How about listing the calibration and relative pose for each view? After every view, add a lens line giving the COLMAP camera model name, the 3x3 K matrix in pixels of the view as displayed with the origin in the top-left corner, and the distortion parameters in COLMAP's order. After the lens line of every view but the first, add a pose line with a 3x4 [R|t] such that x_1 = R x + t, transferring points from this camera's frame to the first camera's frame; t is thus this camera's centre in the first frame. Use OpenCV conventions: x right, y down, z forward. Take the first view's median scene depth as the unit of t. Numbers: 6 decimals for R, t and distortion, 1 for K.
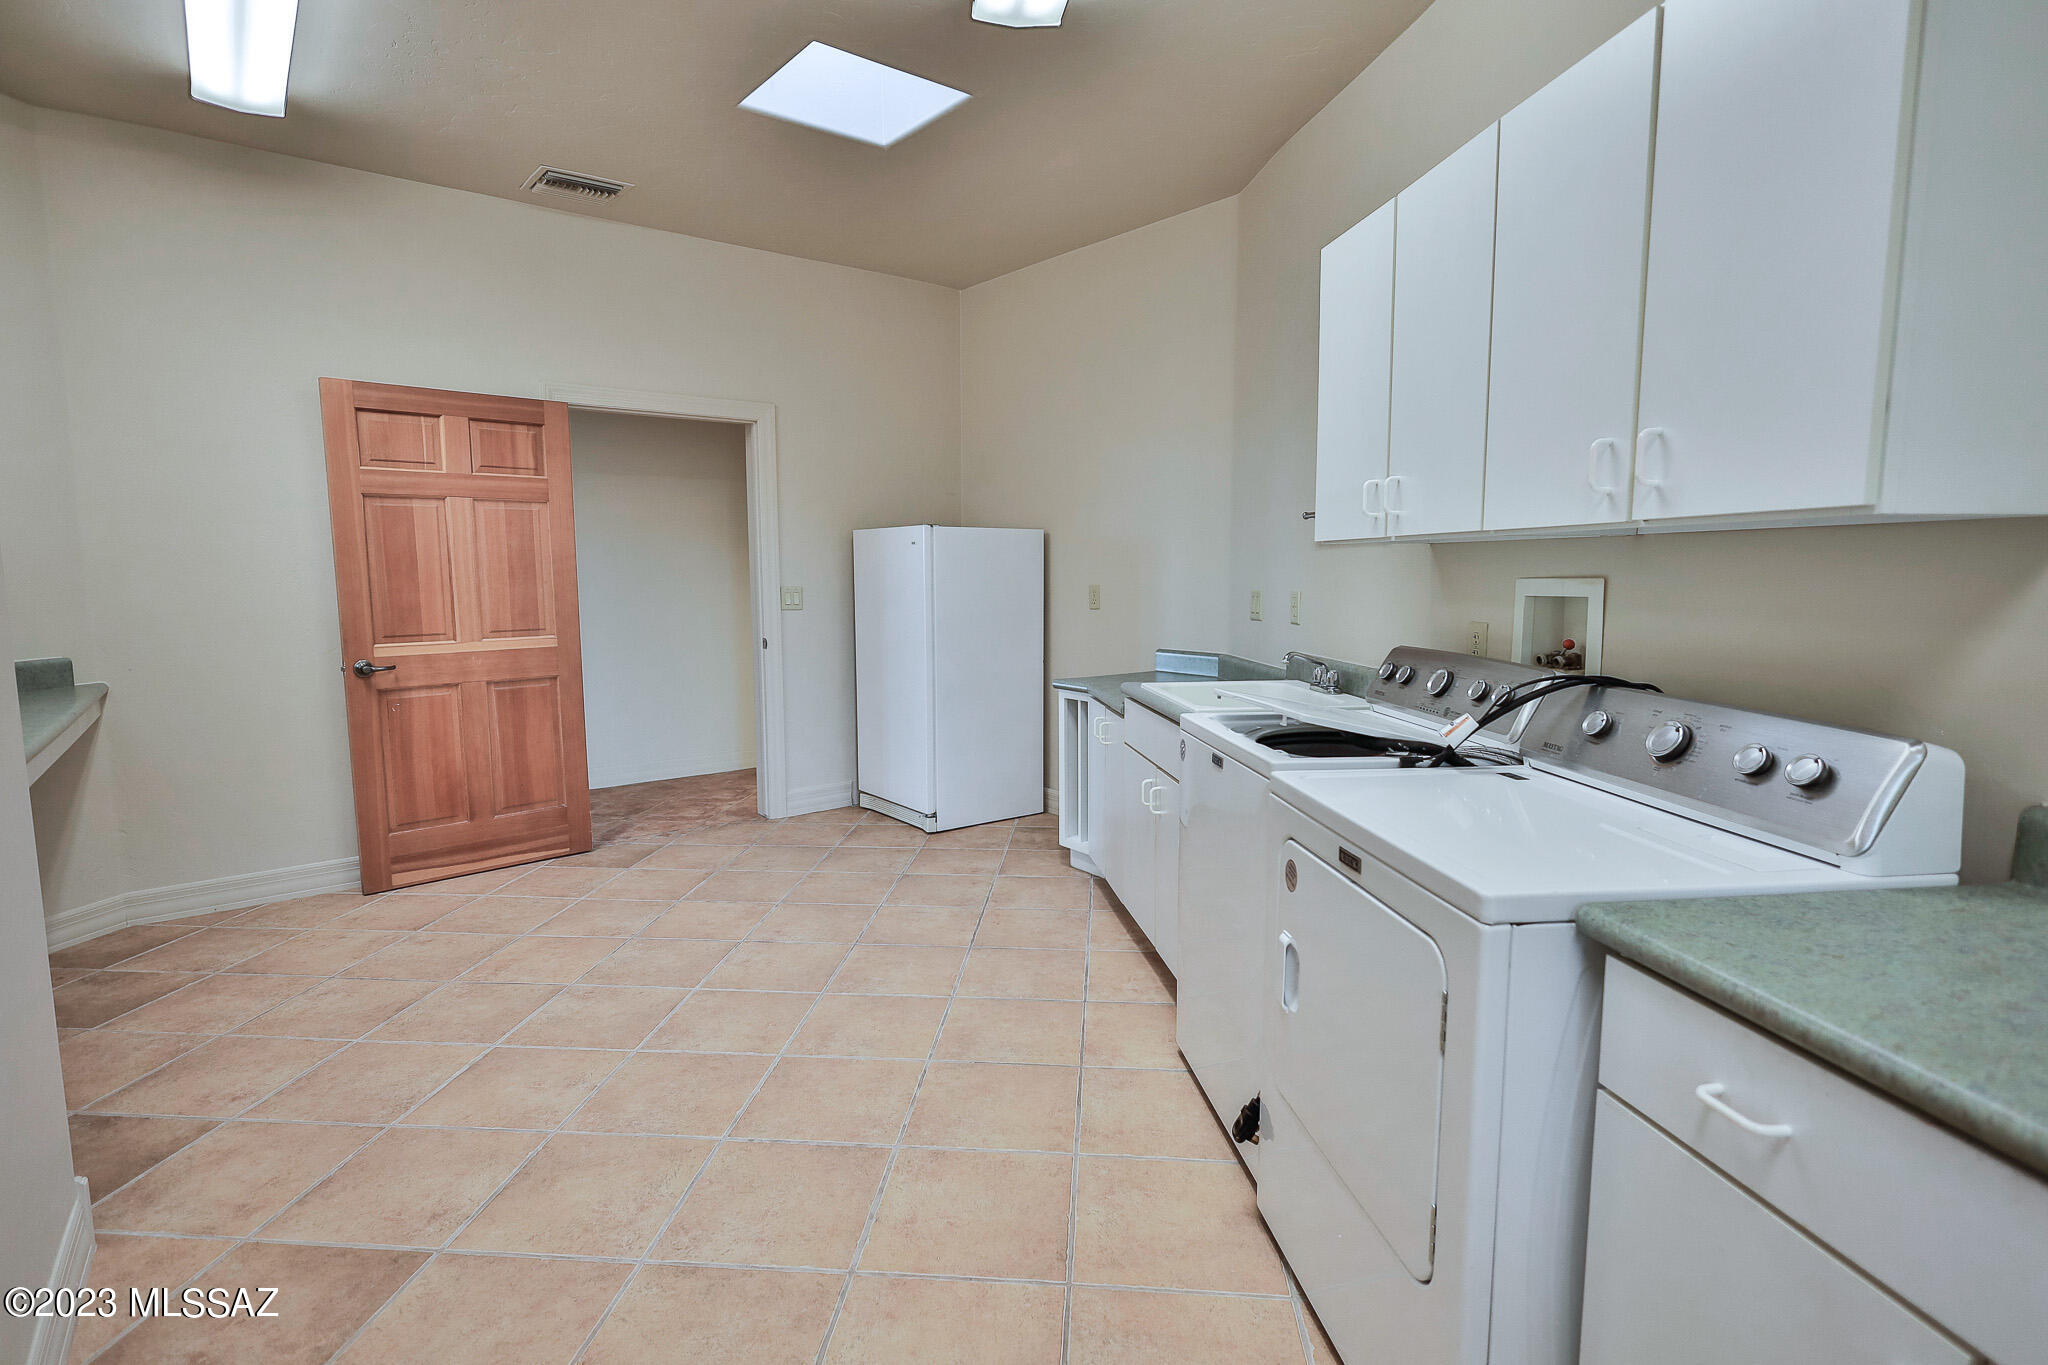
lens RADIAL K [[1001.2, 0, 1023.9], [0, 1001.2, 681.7], [0, 0, 1]] dist [0.000675, 0.000609]
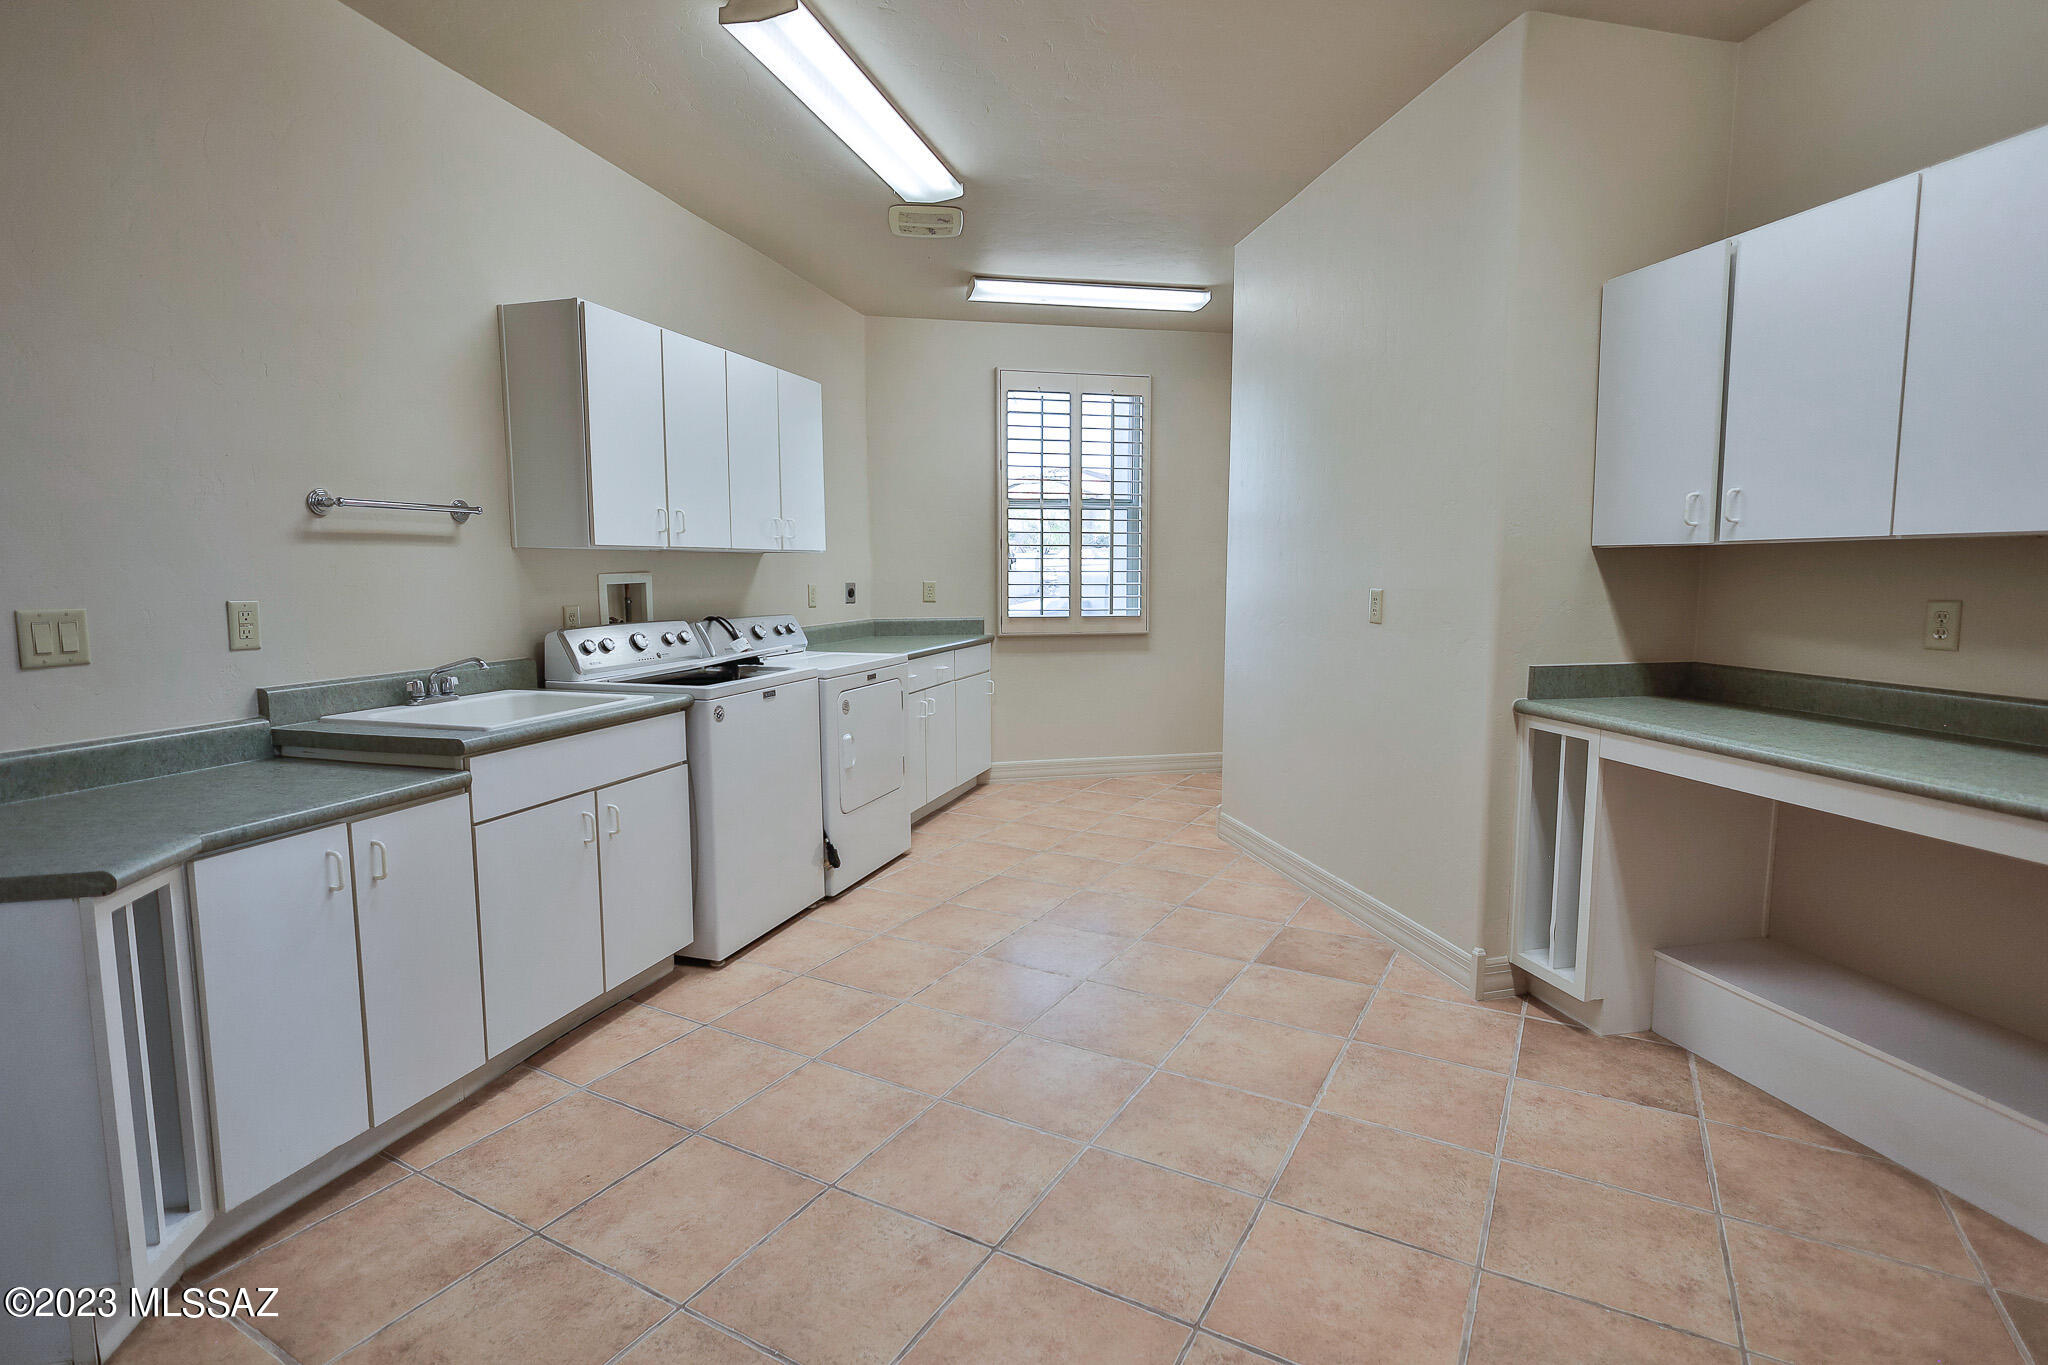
lens RADIAL K [[1001.2, 0, 1023.9], [0, 1001.2, 681.7], [0, 0, 1]] dist [0.000675, 0.000609]
pose [[-0.906717, -0.041852, 0.419659, -0.692308], [0.054003, 0.975351, 0.213948, -0.211002], [-0.418269, 0.216653, -0.882107, 1.906763]]
